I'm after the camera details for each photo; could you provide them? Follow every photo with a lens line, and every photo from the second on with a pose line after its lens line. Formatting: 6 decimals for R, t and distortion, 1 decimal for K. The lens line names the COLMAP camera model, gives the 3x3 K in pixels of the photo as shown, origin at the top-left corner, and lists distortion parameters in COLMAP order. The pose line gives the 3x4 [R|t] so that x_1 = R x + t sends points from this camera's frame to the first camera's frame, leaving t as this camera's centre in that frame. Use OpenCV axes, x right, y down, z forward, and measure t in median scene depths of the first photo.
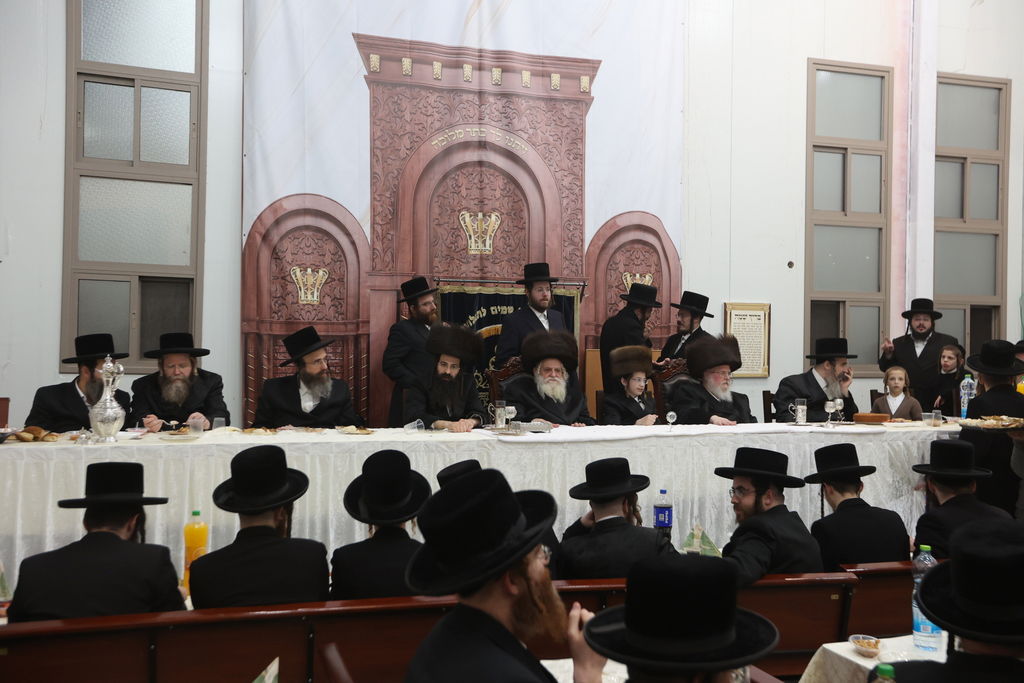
lens RADIAL K [[968.4, 0, 520.3], [0, 968.4, 345.0], [0, 0, 1]] dist [0.051070, 0.000000]
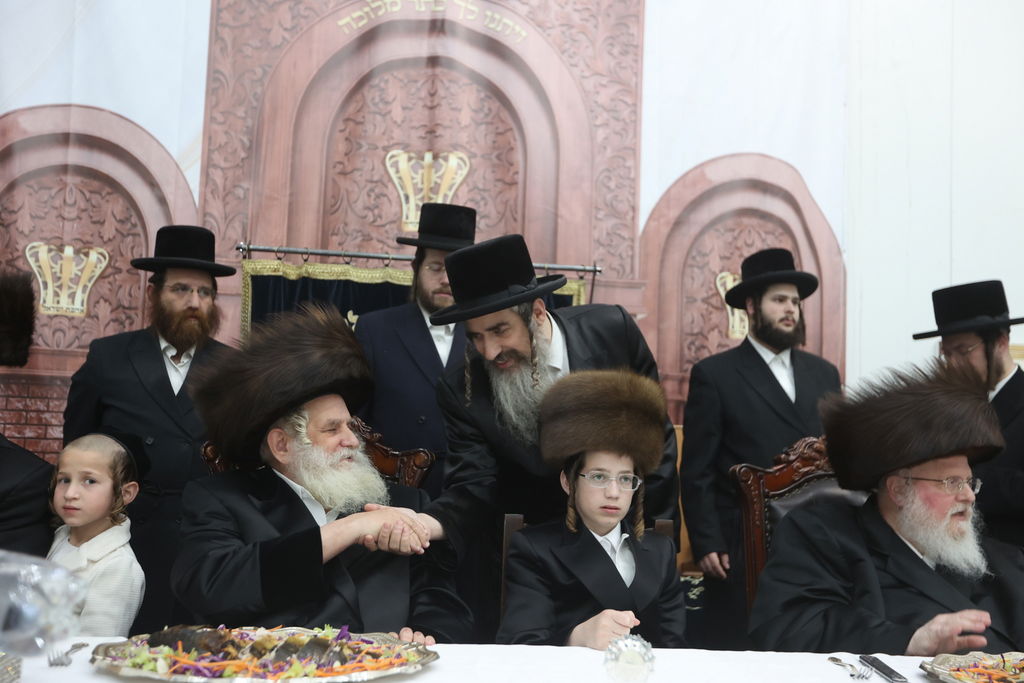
lens RADIAL K [[968.4, 0, 522.8], [0, 968.4, 347.1], [0, 0, 1]] dist [0.051070, 0.000000]
pose [[0.977450, 0.007019, -0.211050, 0.118291], [-0.029820, 0.994020, -0.105049, 0.019514], [0.209050, 0.108973, 0.971814, 0.521234]]
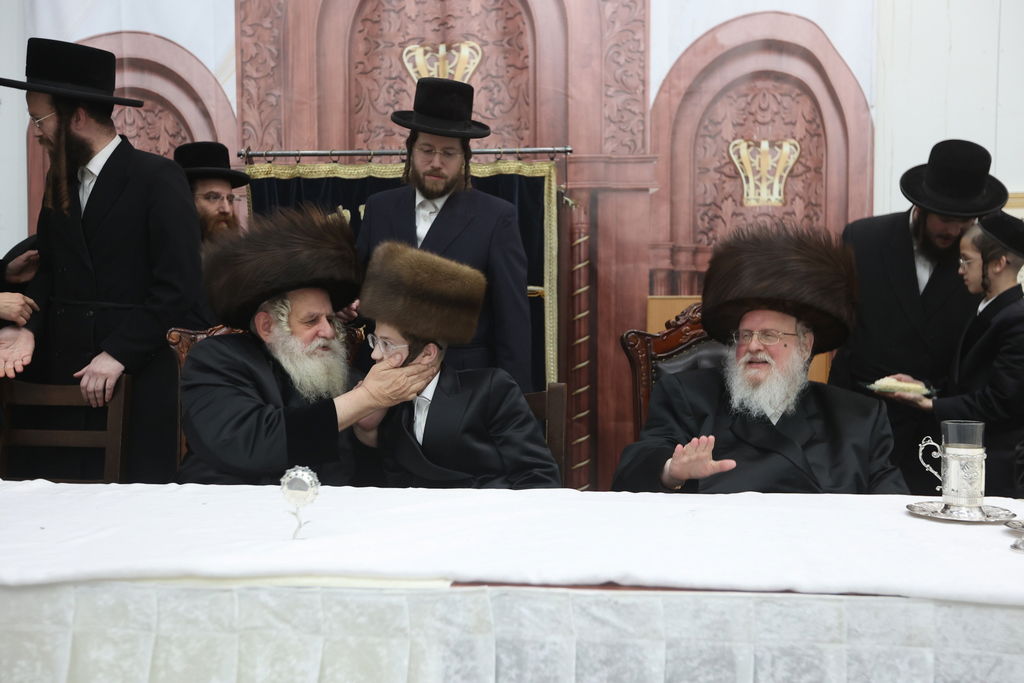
lens RADIAL K [[968.4, 0, 521.8], [0, 968.4, 345.2], [0, 0, 1]] dist [0.051070, 0.000000]
pose [[0.917424, -0.001780, -0.397907, 0.214341], [0.009885, 0.999783, 0.018319, 0.020518], [0.397789, -0.020740, 0.917243, 0.521875]]
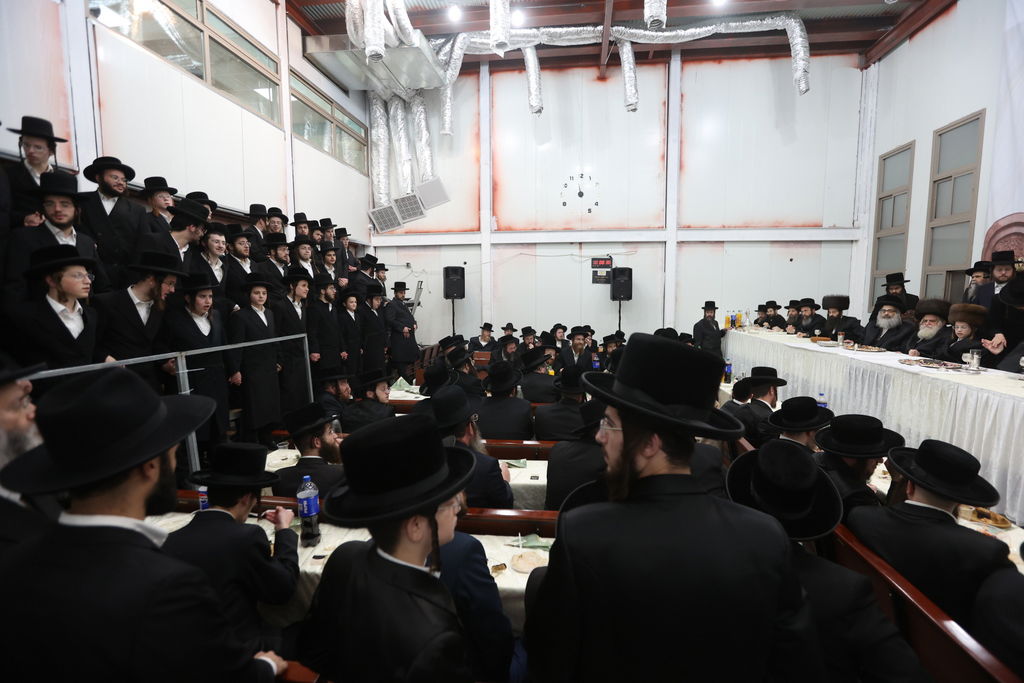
lens RADIAL K [[471.6, 0, 524.5], [0, 471.6, 345.9], [0, 0, 1]] dist [-0.029213, 0.012785]
pose [[-0.411771, 0.086550, -0.907168, 0.821851], [0.008113, 0.995788, 0.091323, -0.007213], [0.911251, 0.030245, -0.410739, 0.530776]]
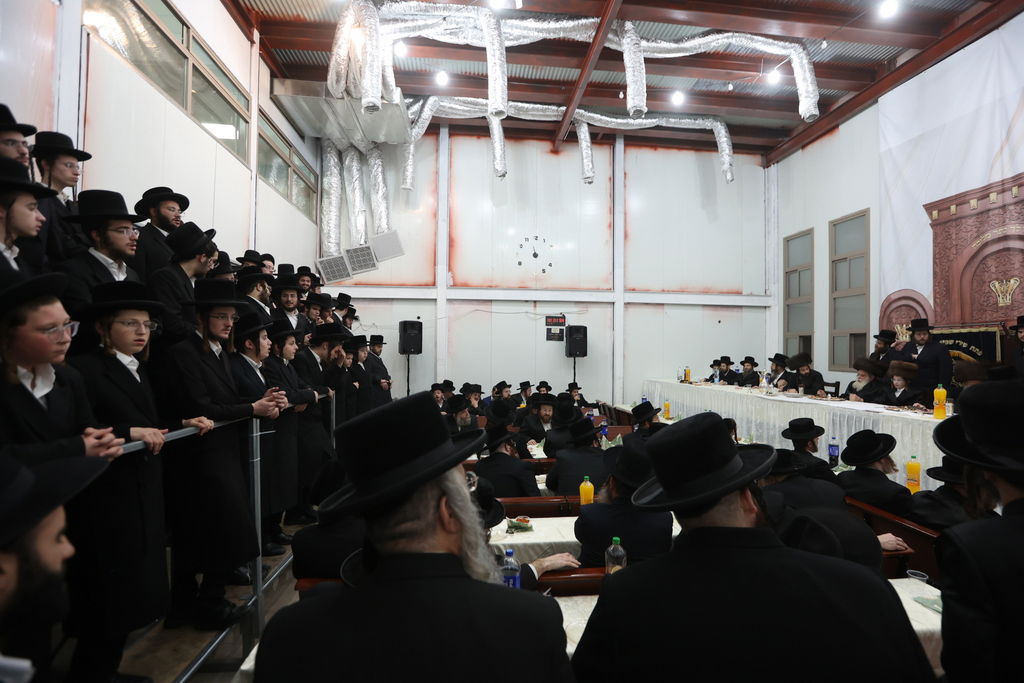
lens RADIAL K [[471.6, 0, 527.4], [0, 471.6, 345.1], [0, 0, 1]] dist [-0.029213, 0.012785]
pose [[-0.188882, -0.026555, -0.981641, 0.869494], [0.002776, 0.999616, -0.027575, -0.008710], [0.981996, -0.007933, -0.188736, 0.365083]]
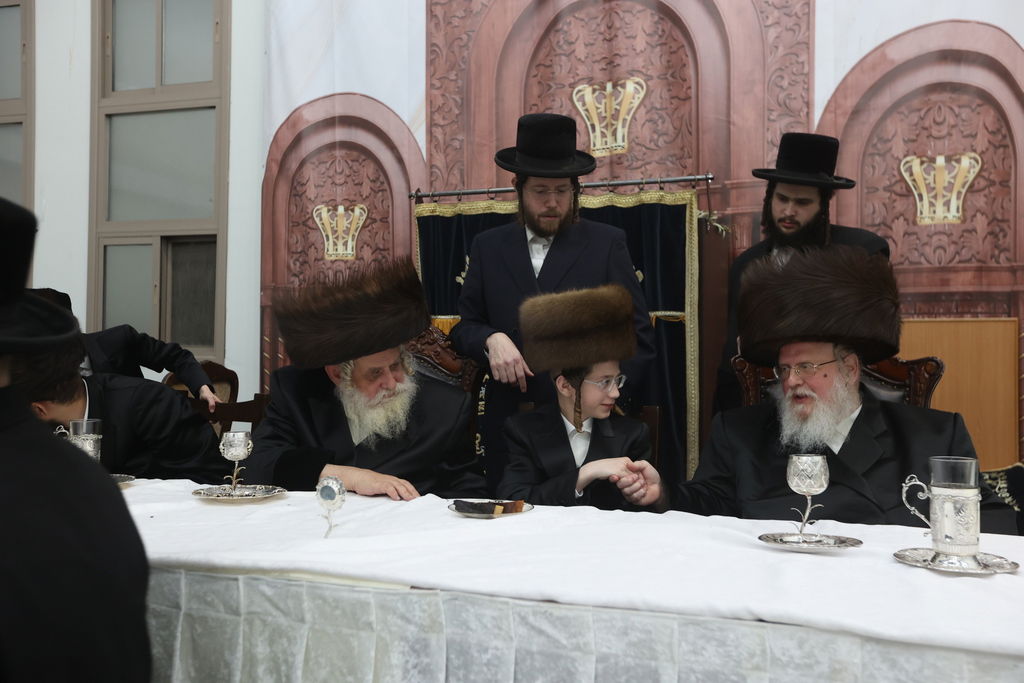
lens RADIAL K [[944.1, 0, 514.8], [0, 944.1, 335.3], [0, 0, 1]] dist [0.046881, 0.000000]
pose [[0.779042, -0.017955, -0.626714, 0.260423], [0.008542, 0.999801, -0.018025, 0.020347], [0.626913, 0.008689, 0.779041, 0.539335]]
